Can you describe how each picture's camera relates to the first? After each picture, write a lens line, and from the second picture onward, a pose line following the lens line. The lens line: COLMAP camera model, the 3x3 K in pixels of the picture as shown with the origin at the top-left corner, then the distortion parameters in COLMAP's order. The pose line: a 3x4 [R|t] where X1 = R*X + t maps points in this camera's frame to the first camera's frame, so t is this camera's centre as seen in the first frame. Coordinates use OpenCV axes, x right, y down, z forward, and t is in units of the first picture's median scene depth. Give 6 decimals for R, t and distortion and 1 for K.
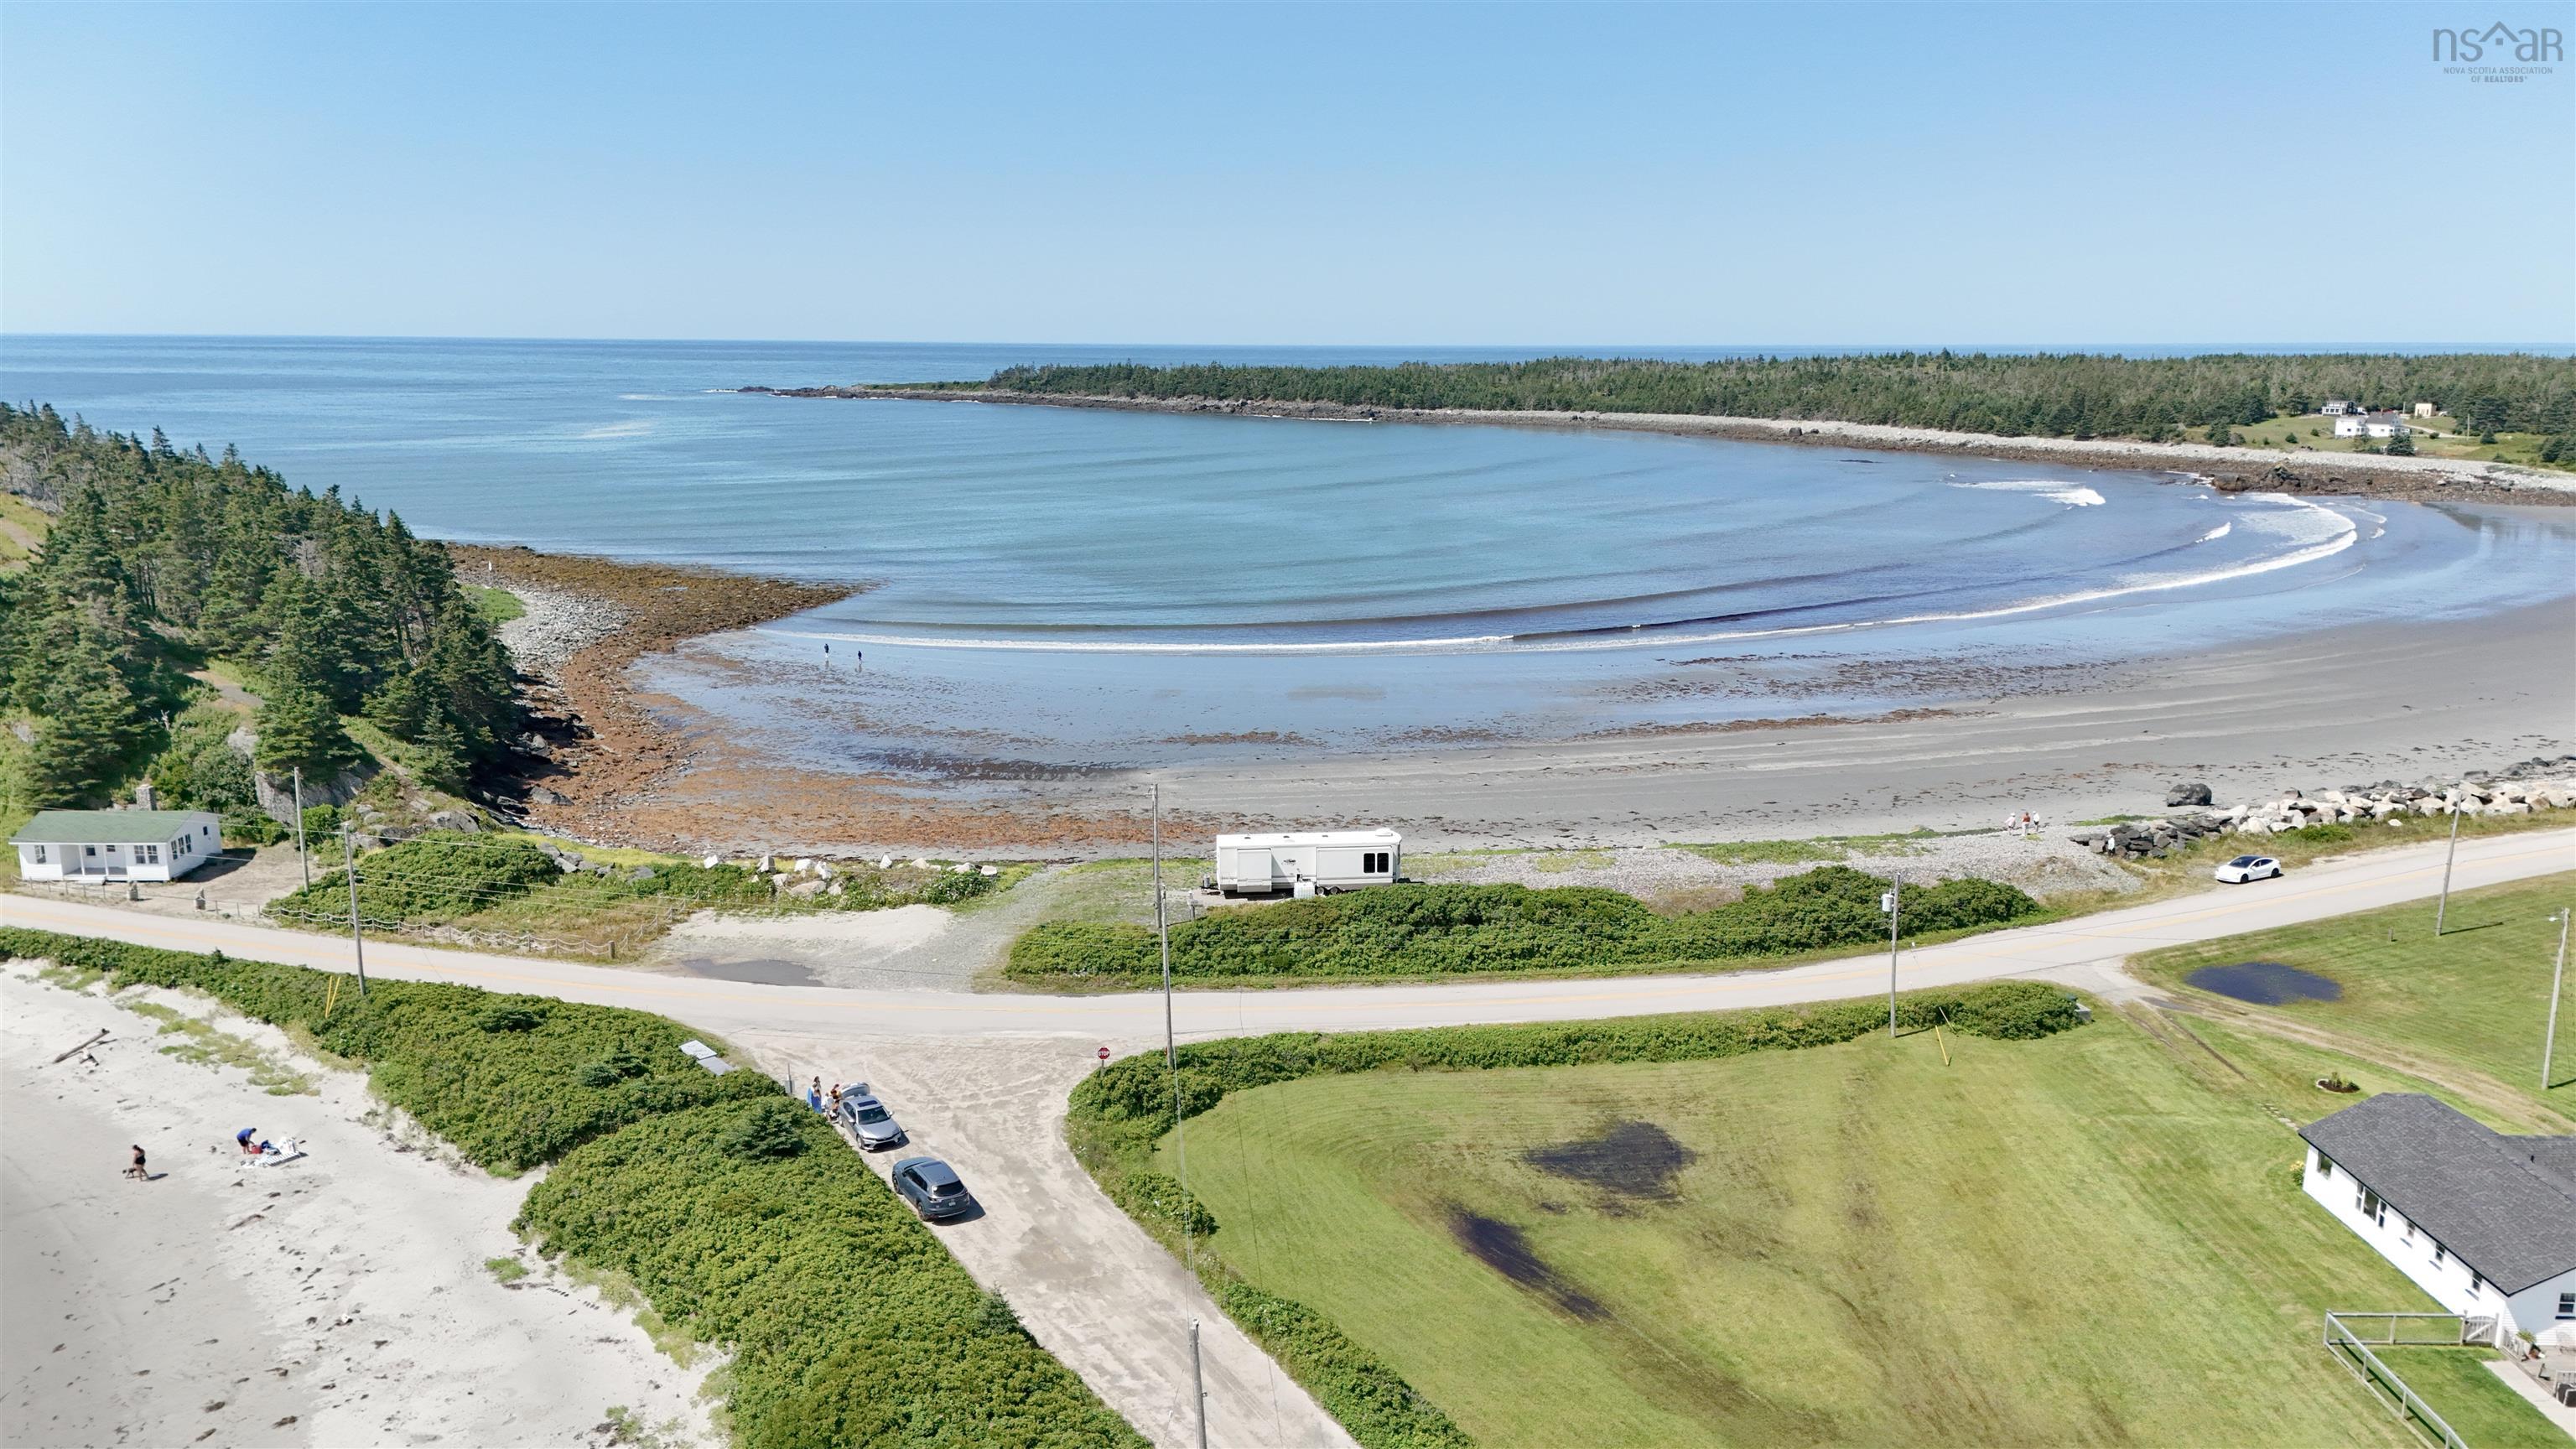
lens RADIAL K [[1886.3, 0, 1296.6], [0, 1886.3, 630.3], [0, 0, 1]] dist [0.078514, -0.079636]
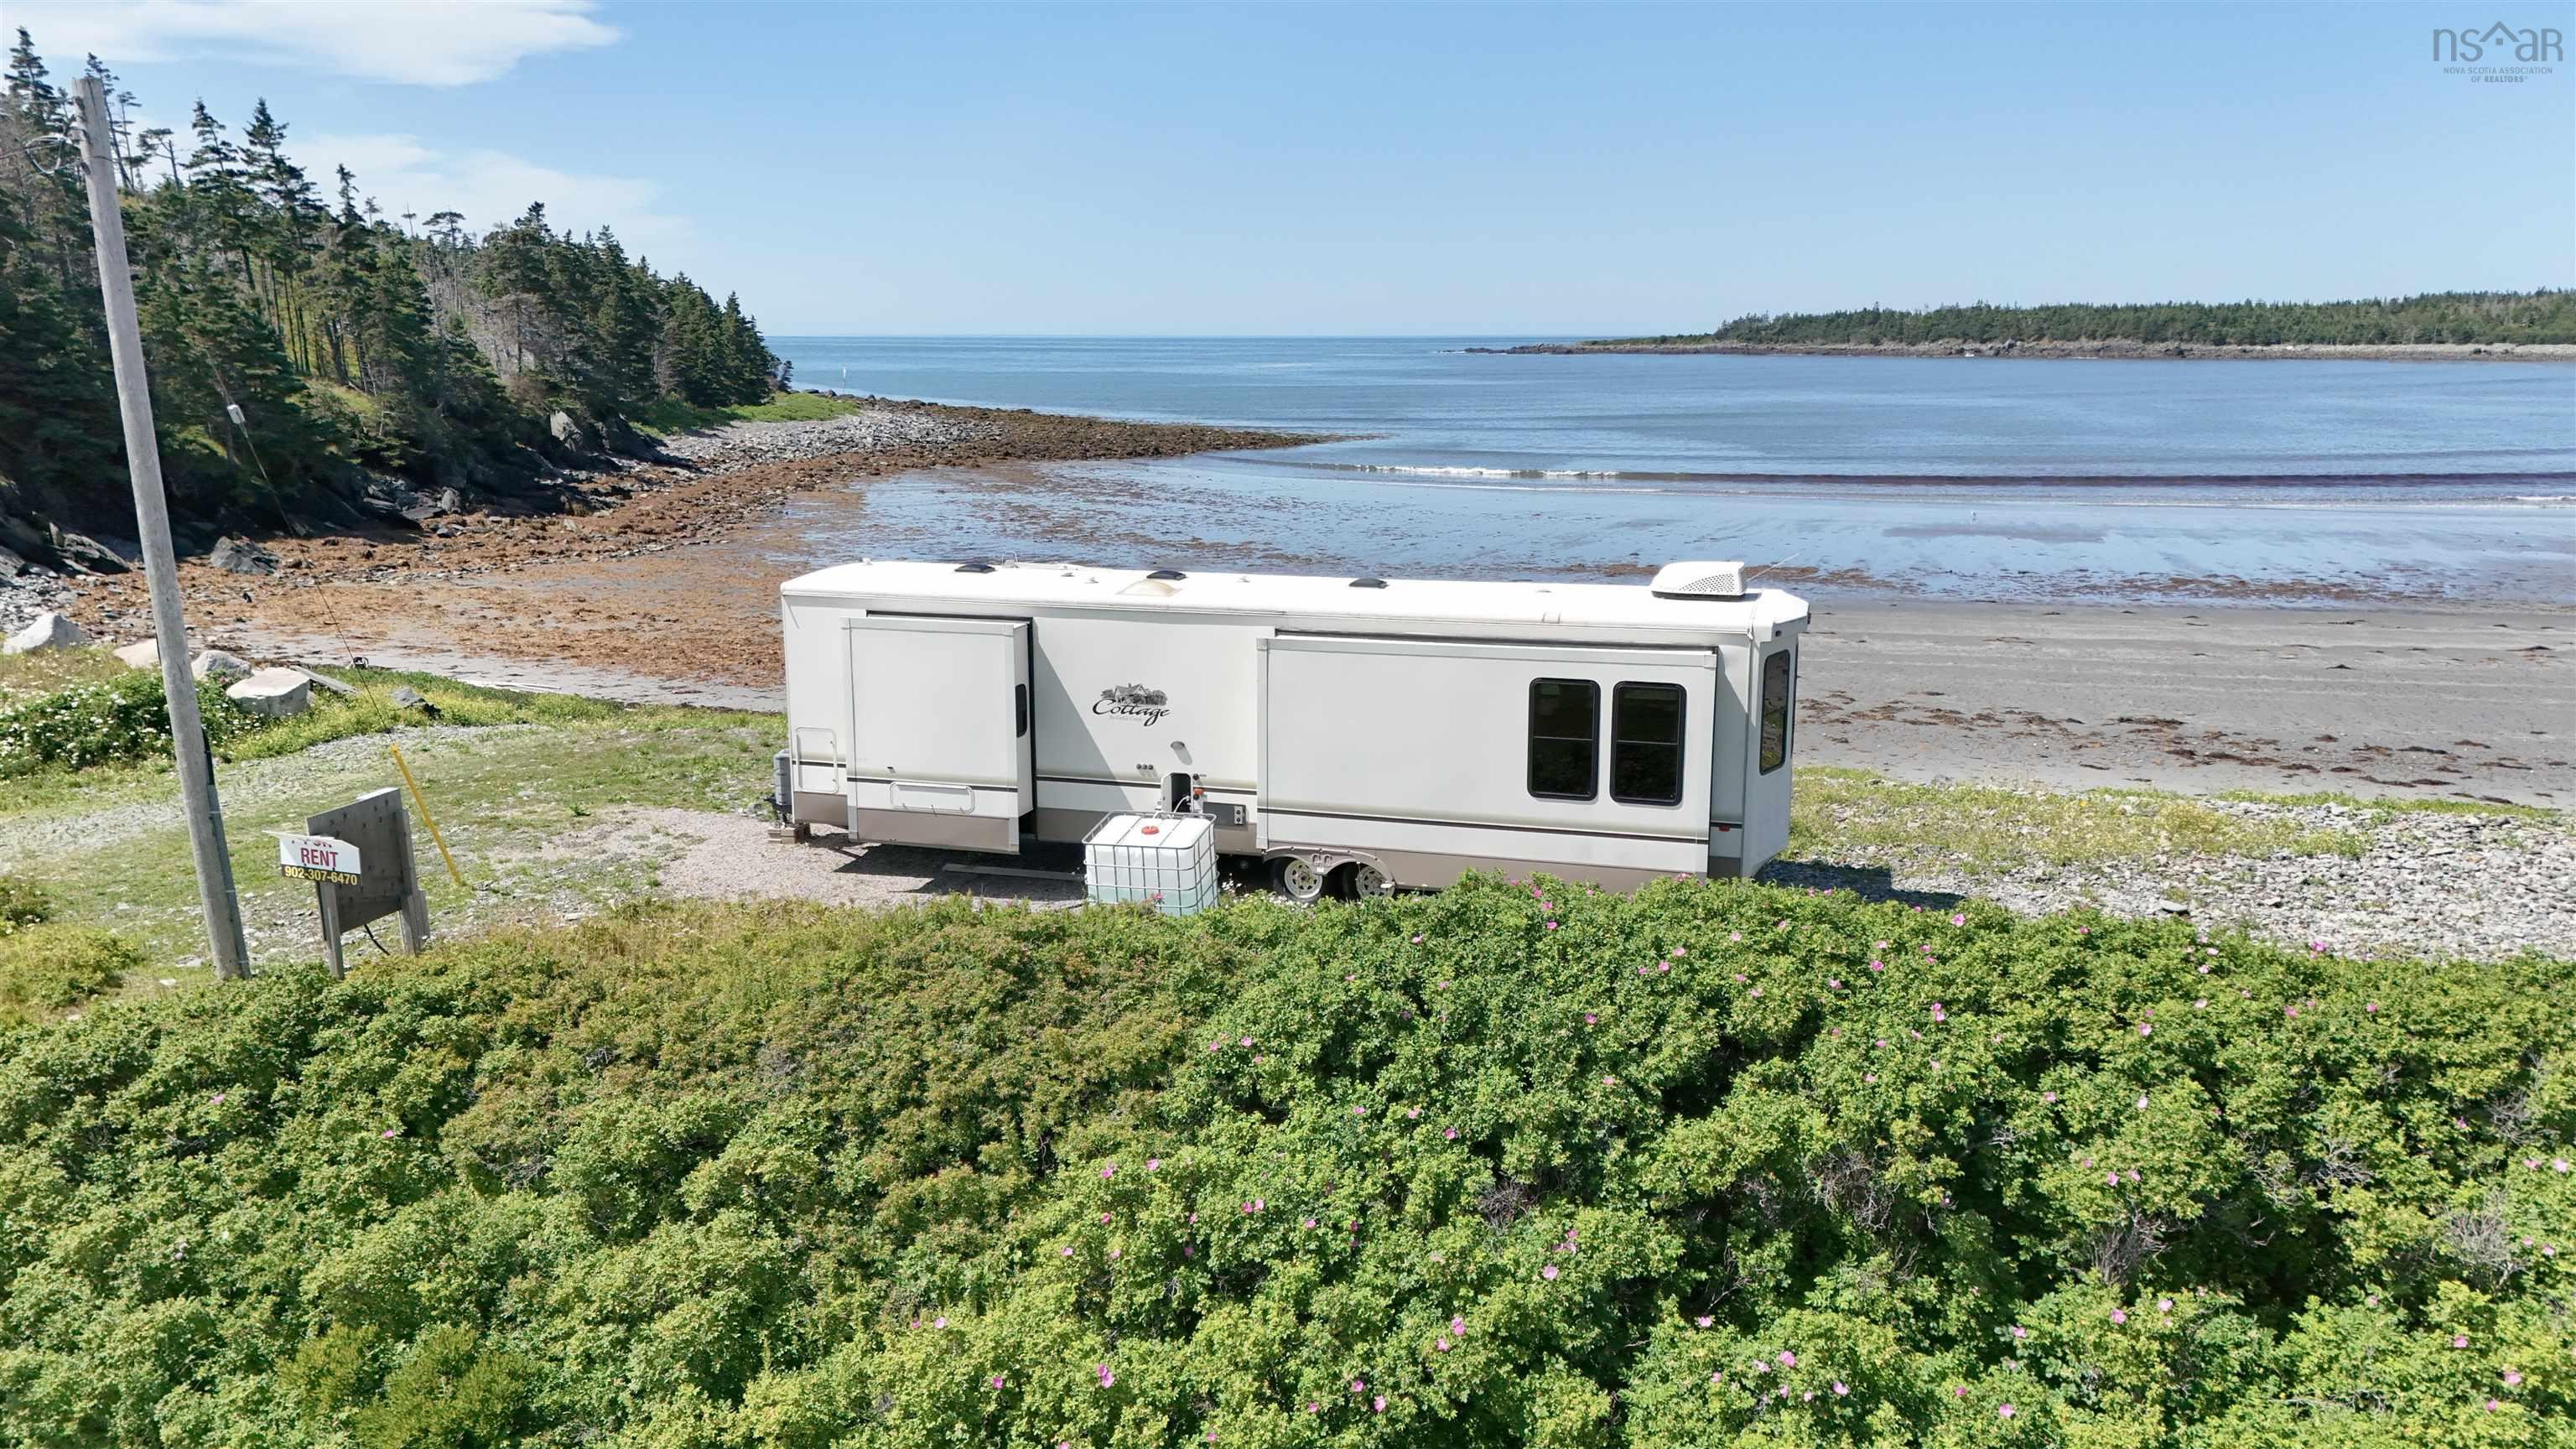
lens RADIAL K [[1886.3, 0, 1296.6], [0, 1886.3, 630.3], [0, 0, 1]] dist [0.078514, -0.079636]
pose [[0.922724, 0.051588, -0.381994, 0.010160], [-0.050868, 0.998633, 0.011988, 0.014433], [0.382091, 0.008369, 0.924087, 0.107253]]
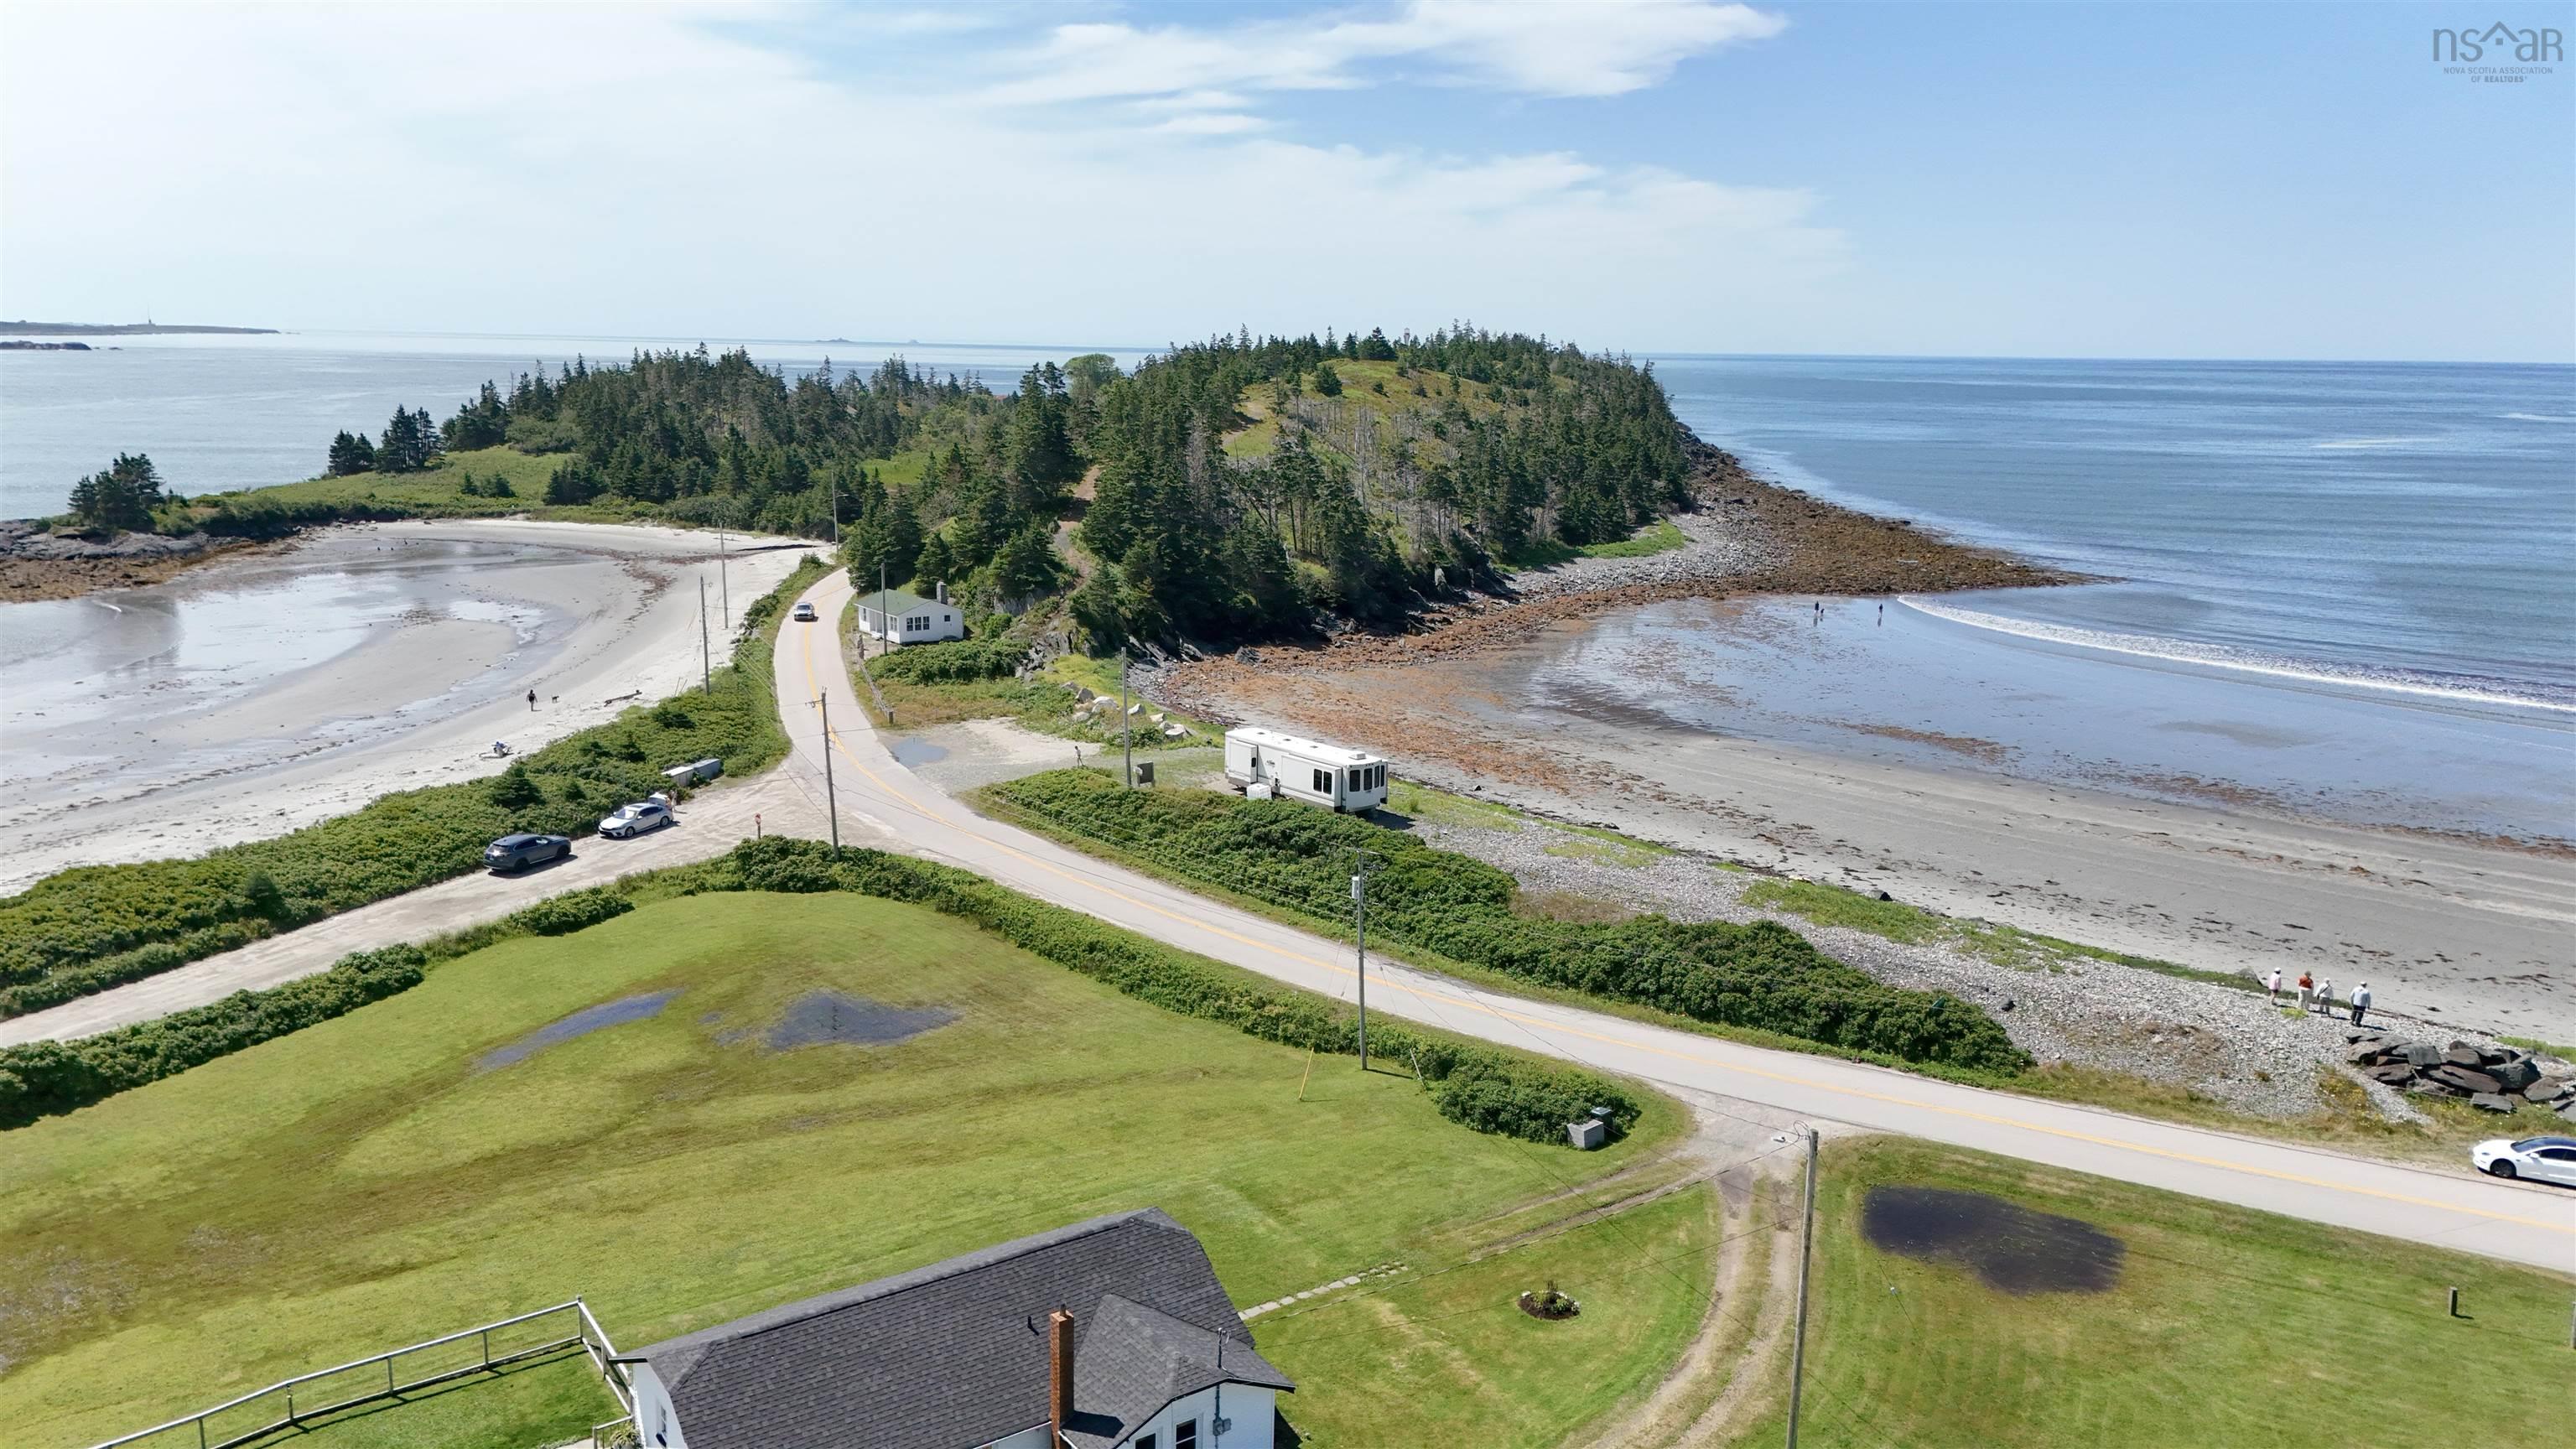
lens RADIAL K [[1886.3, 0, 1296.6], [0, 1886.3, 630.3], [0, 0, 1]] dist [0.078514, -0.079636]
pose [[0.561539, 0.121333, -0.818506, 0.099602], [-0.132475, 0.989614, 0.055812, 0.000066], [0.816777, 0.077090, 0.571780, 0.058580]]
